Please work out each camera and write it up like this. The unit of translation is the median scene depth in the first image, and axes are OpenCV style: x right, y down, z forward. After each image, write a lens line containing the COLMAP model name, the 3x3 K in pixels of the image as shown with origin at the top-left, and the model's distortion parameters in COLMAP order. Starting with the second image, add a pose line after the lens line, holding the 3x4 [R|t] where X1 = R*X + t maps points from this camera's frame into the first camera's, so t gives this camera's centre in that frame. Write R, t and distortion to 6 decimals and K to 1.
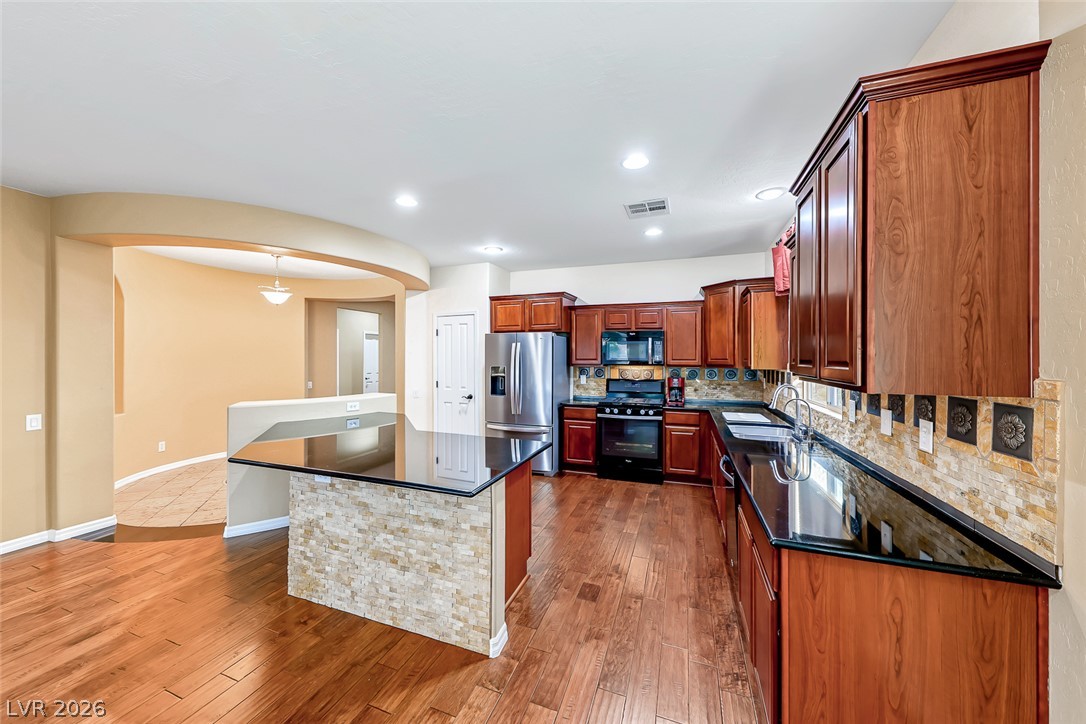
lens RADIAL K [[385.1, 0, 535.8], [0, 385.1, 357.1], [0, 0, 1]] dist [0.014268, 0.000047]
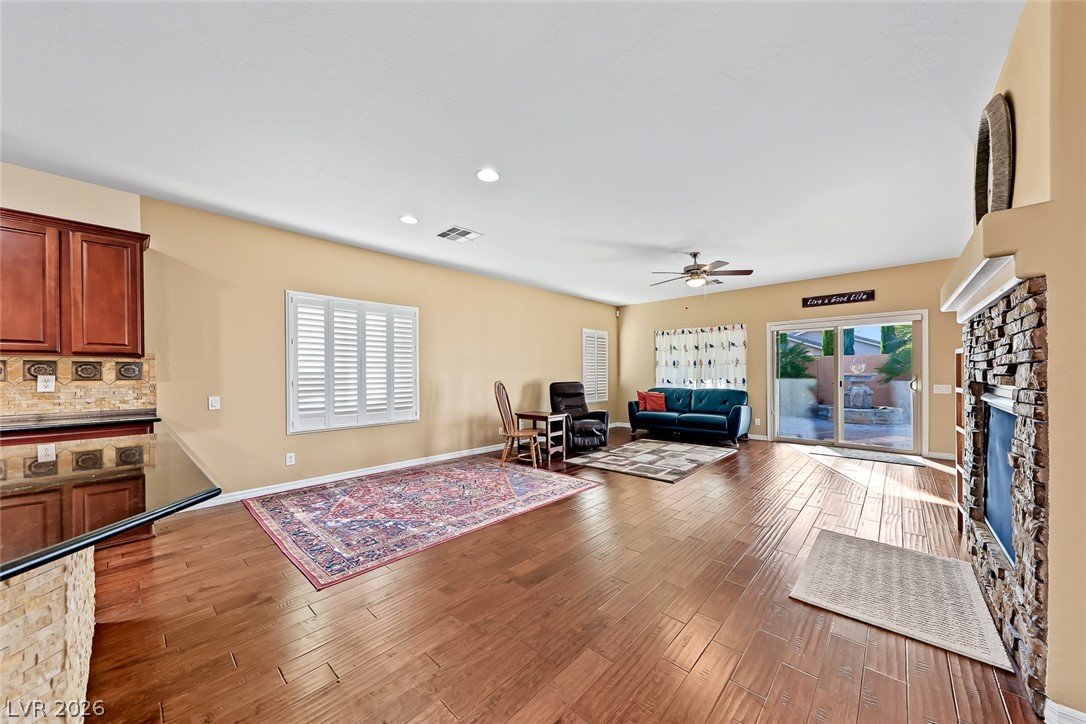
lens RADIAL K [[380.8, 0, 544.1], [0, 380.8, 375.1], [0, 0, 1]] dist [0.000832, 0.000148]
pose [[-0.931665, 0.001860, 0.363314, -0.916023], [0.003412, 0.999988, 0.003630, 0.076780], [-0.363302, 0.004621, -0.931660, 0.879103]]
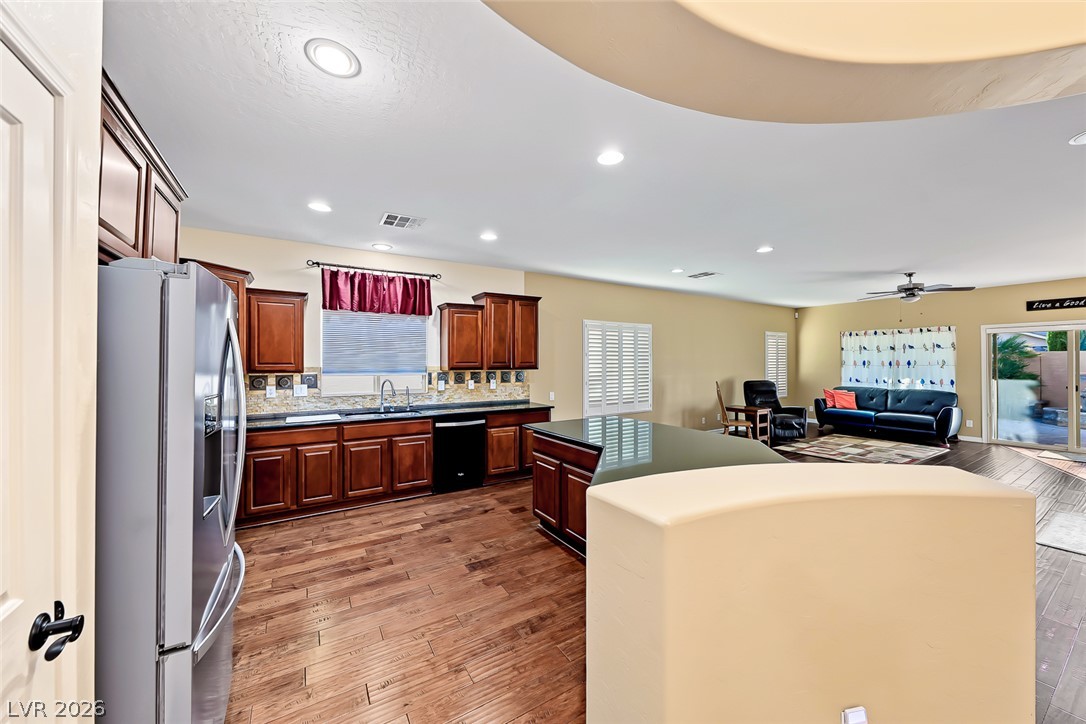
lens RADIAL K [[389.3, 0, 537.5], [0, 389.3, 358.6], [0, 0, 1]] dist [-0.012084, -0.000243]
pose [[-0.788843, 0.006748, 0.614557, -0.668377], [0.001193, 0.999955, -0.009448, 0.004902], [-0.614593, -0.006720, -0.788816, 1.641317]]
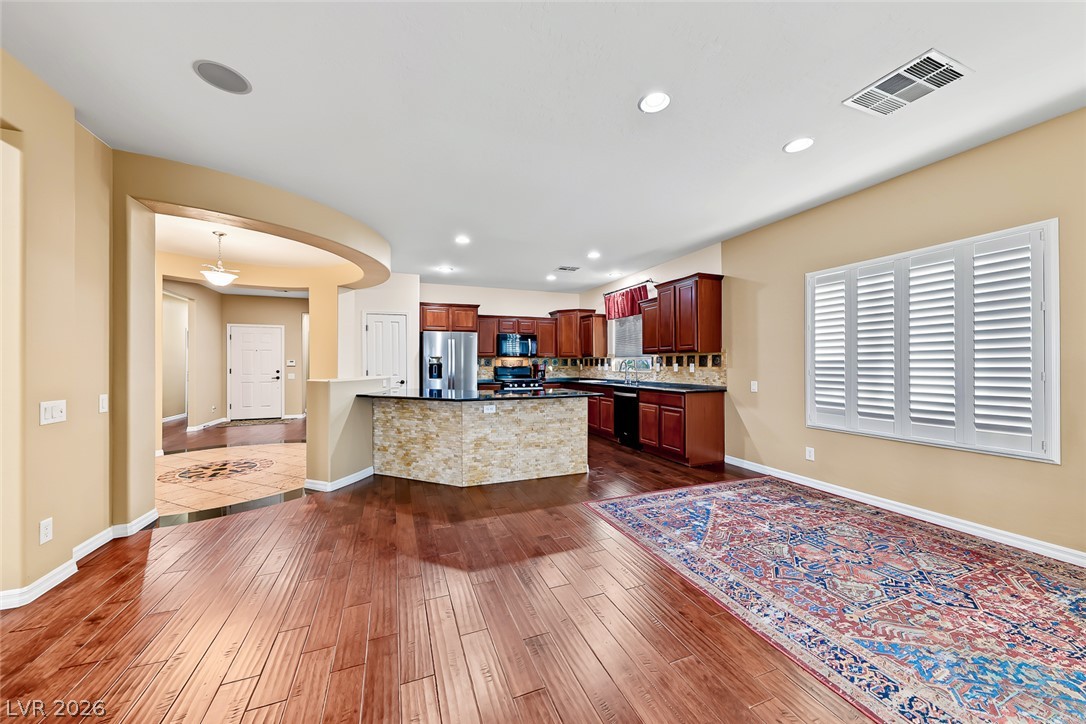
lens RADIAL K [[380.4, 0, 535.0], [0, 380.4, 362.6], [0, 0, 1]] dist [0.000593, 0.000102]
pose [[0.744958, -0.000830, 0.667110, -1.085350], [0.004291, 0.999984, -0.003548, 0.076173], [-0.667097, 0.005506, 0.744950, -0.276920]]
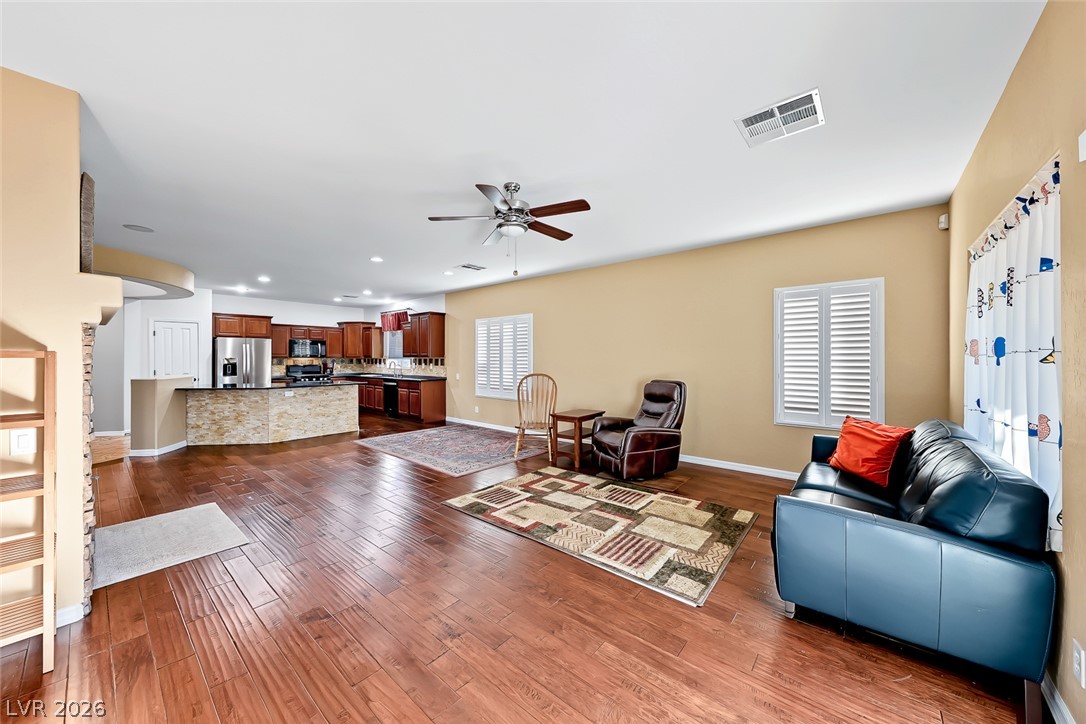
lens RADIAL K [[385.1, 0, 535.8], [0, 385.1, 357.1], [0, 0, 1]] dist [0.014268, 0.000047]
pose [[0.343194, -0.001030, 0.939264, -1.804342], [0.001835, 0.999998, 0.000426, 0.032020], [-0.939263, 0.001577, 0.343195, -1.134118]]
